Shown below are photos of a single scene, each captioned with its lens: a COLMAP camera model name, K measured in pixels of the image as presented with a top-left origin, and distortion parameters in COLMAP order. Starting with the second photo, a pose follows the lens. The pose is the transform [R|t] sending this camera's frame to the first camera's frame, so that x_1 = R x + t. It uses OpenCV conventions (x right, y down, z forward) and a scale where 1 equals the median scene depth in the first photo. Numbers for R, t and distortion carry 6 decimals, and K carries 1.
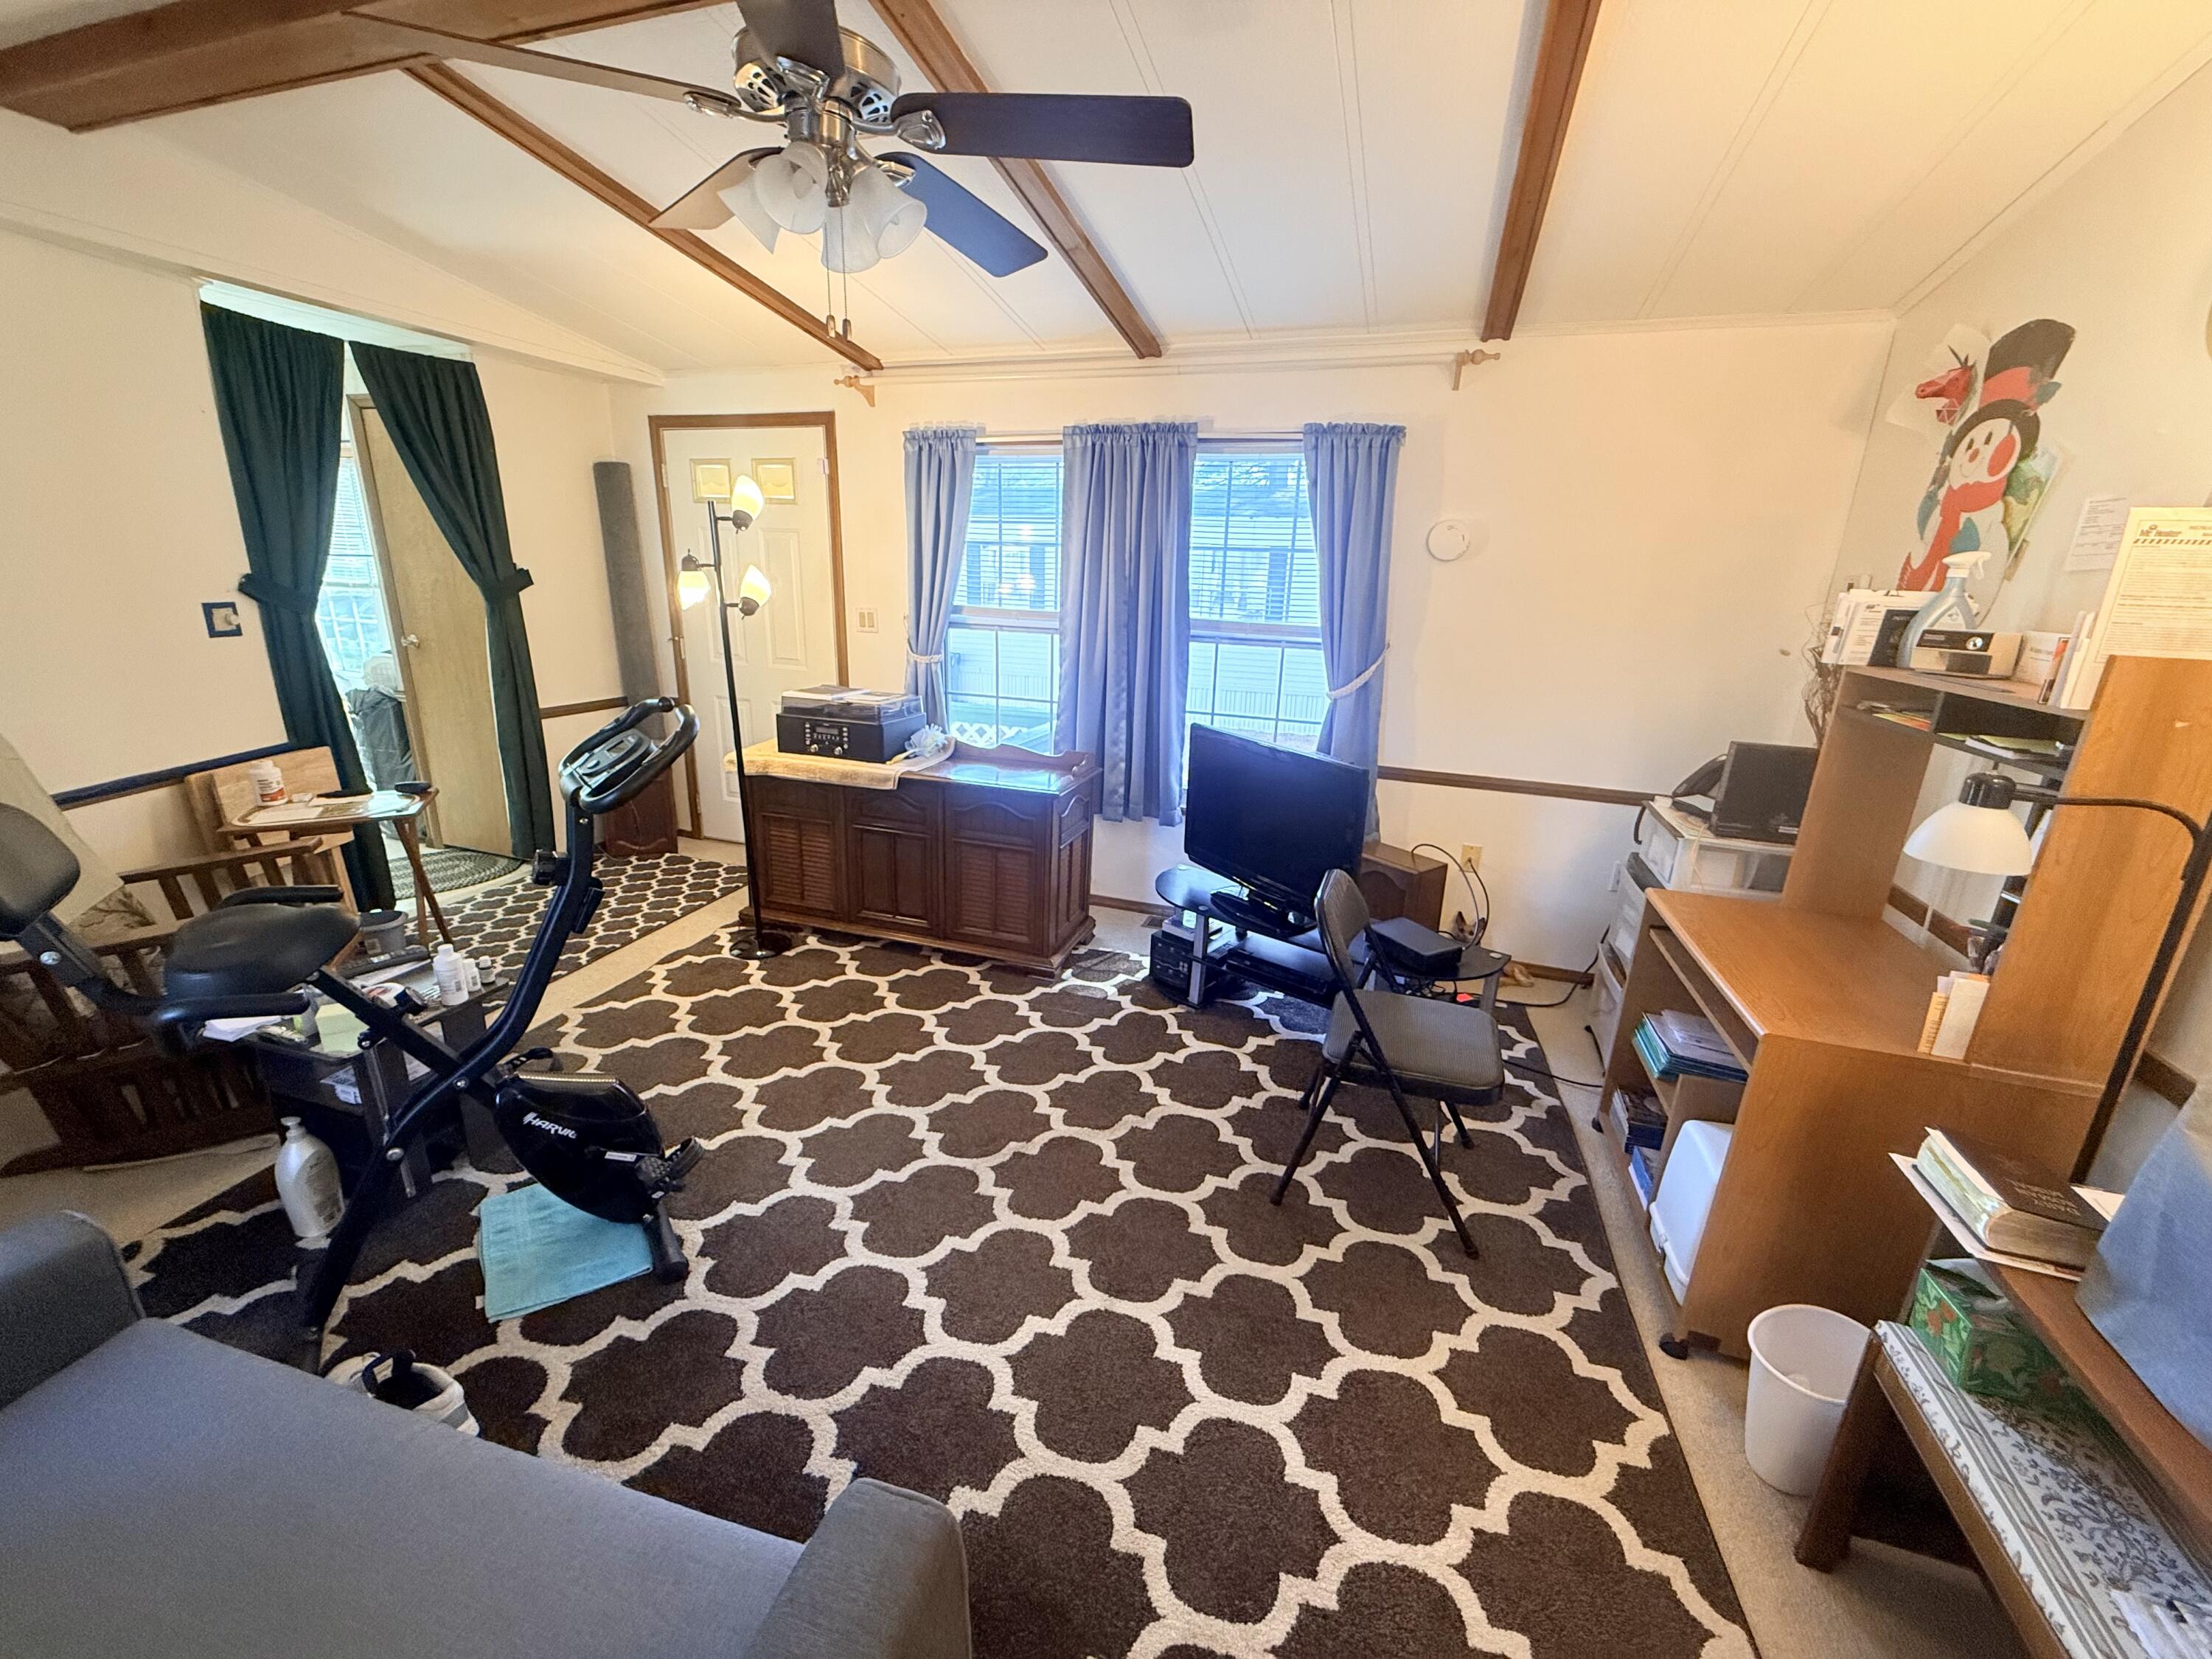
lens RADIAL K [[876.0, 0, 1103.9], [0, 876.0, 835.2], [0, 0, 1]] dist [-0.001618, -0.000740]
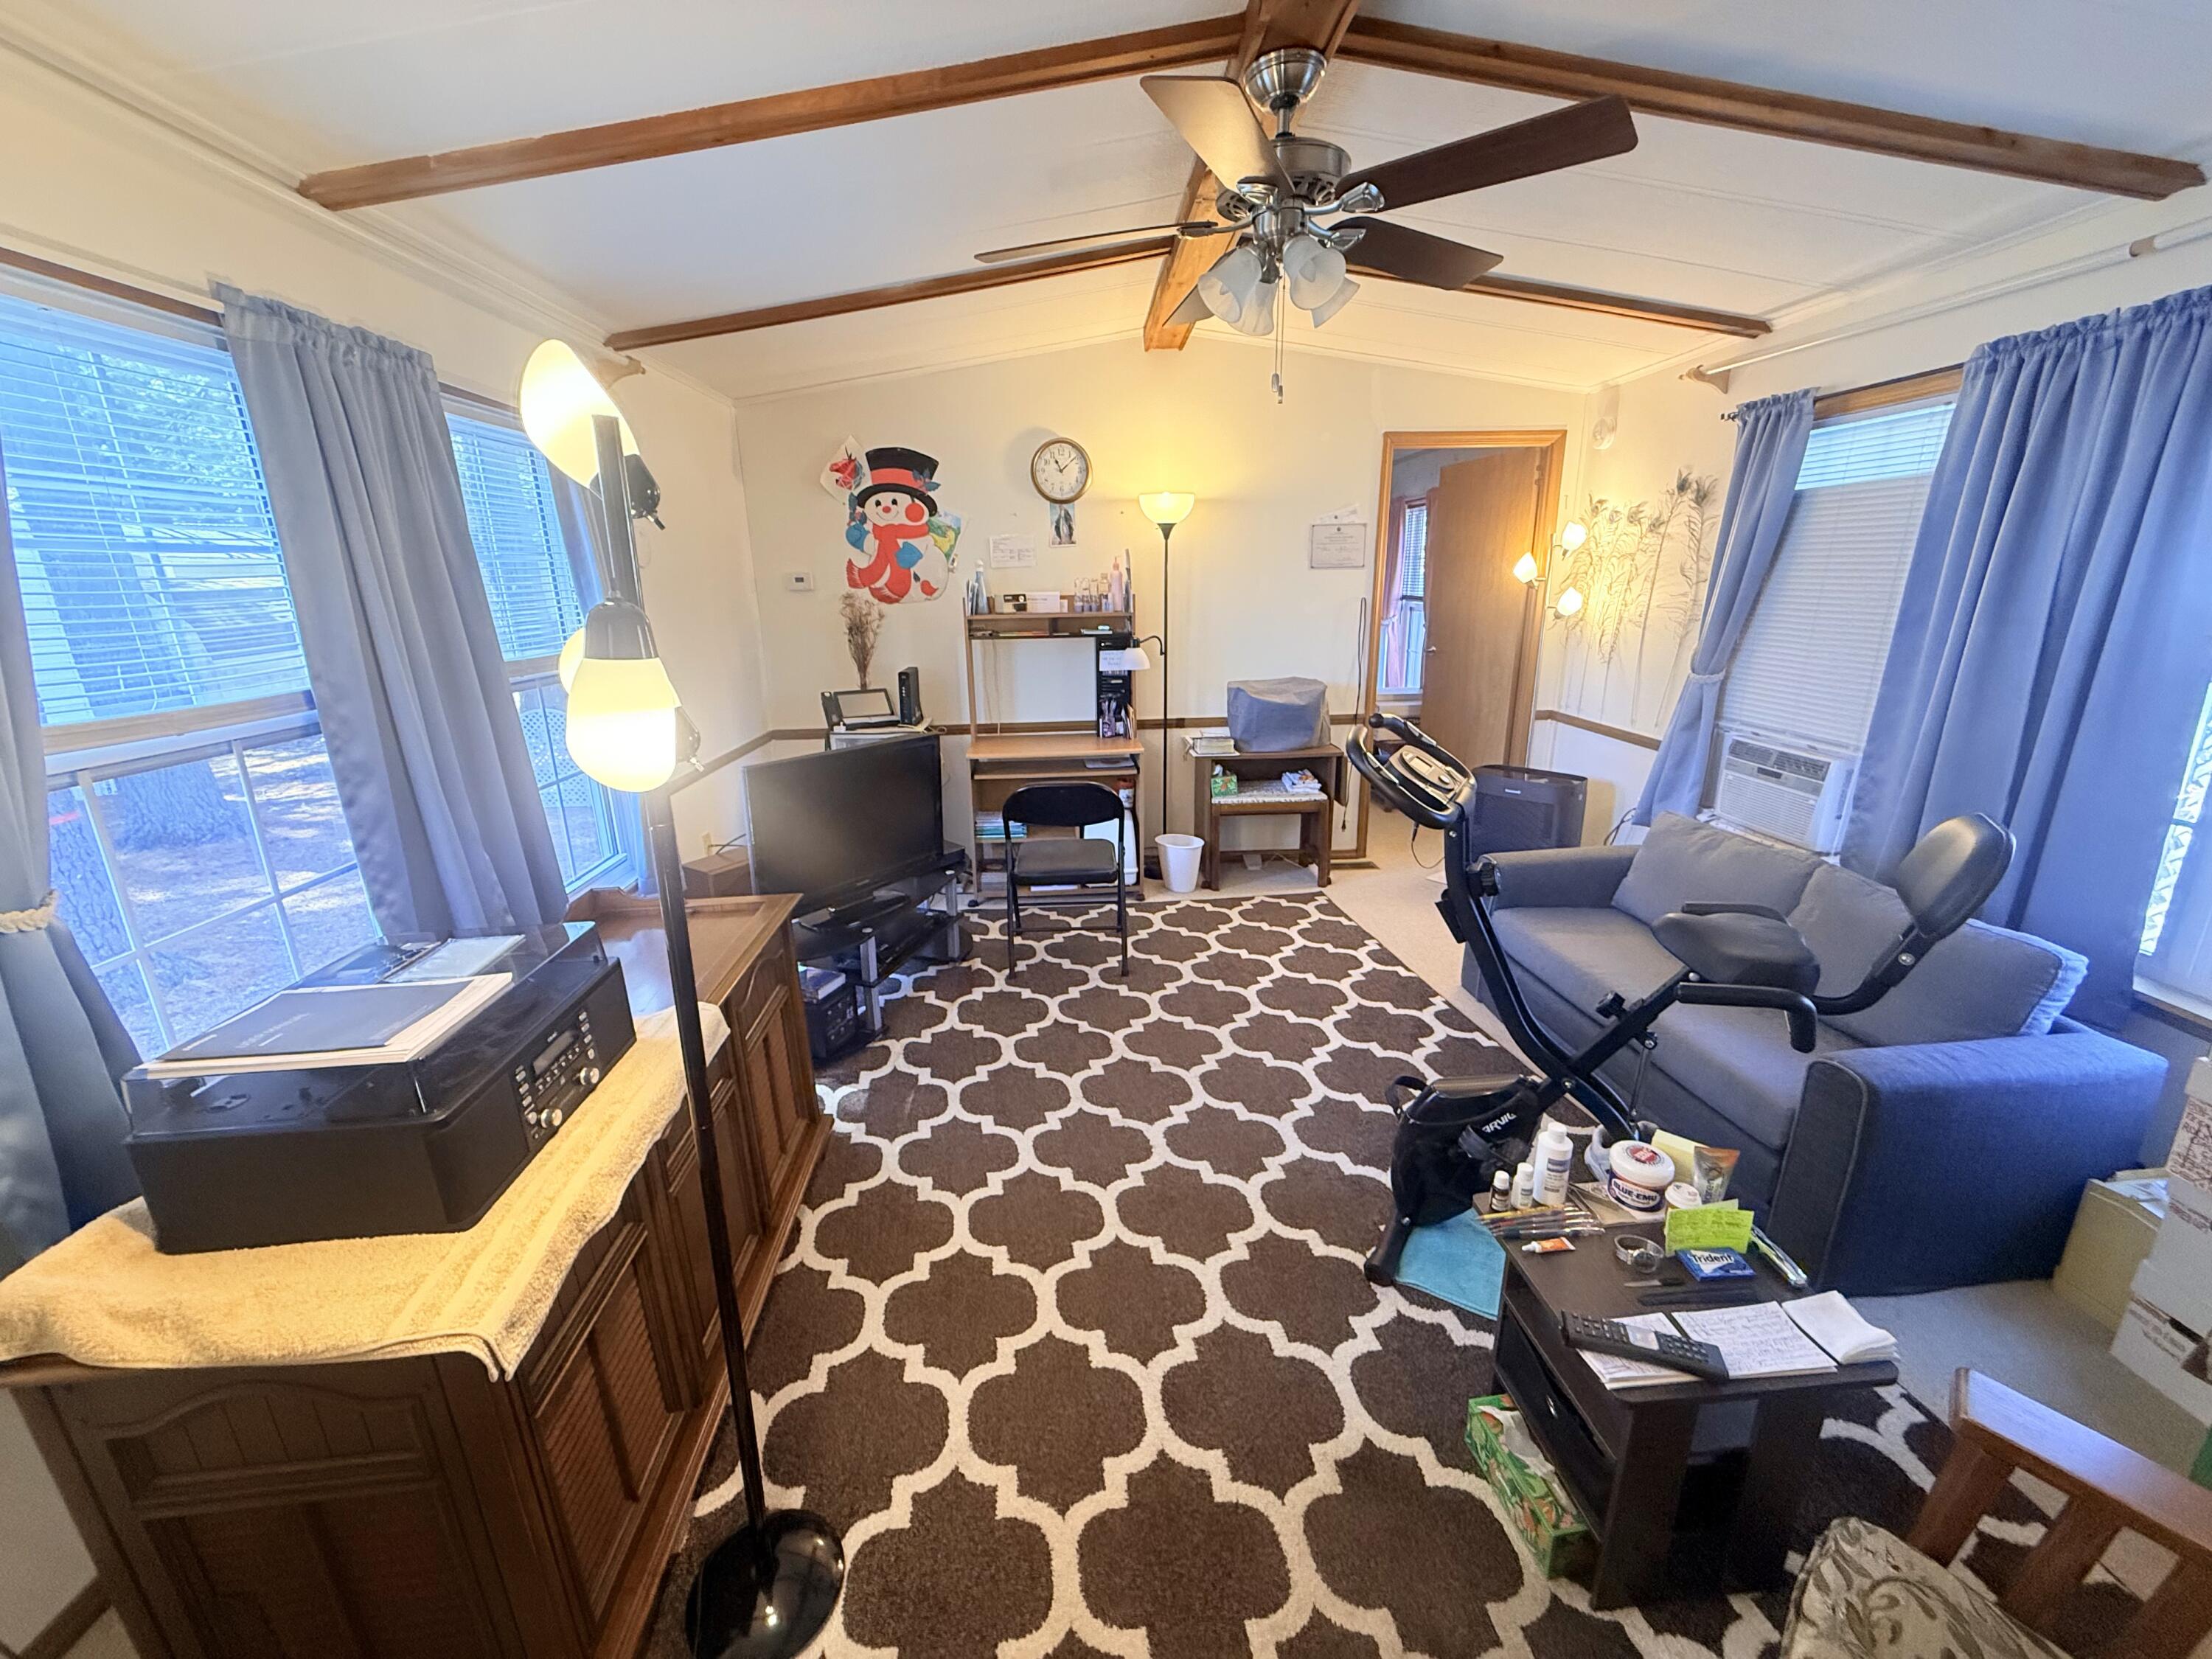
lens RADIAL K [[876.0, 0, 1108.5], [0, 876.0, 829.9], [0, 0, 1]] dist [-0.001618, -0.000740]
pose [[-0.376532, -0.280139, 0.883032, -0.837973], [0.278537, 0.874845, 0.396312, -0.333687], [-0.883539, 0.395182, -0.251378, 1.000243]]
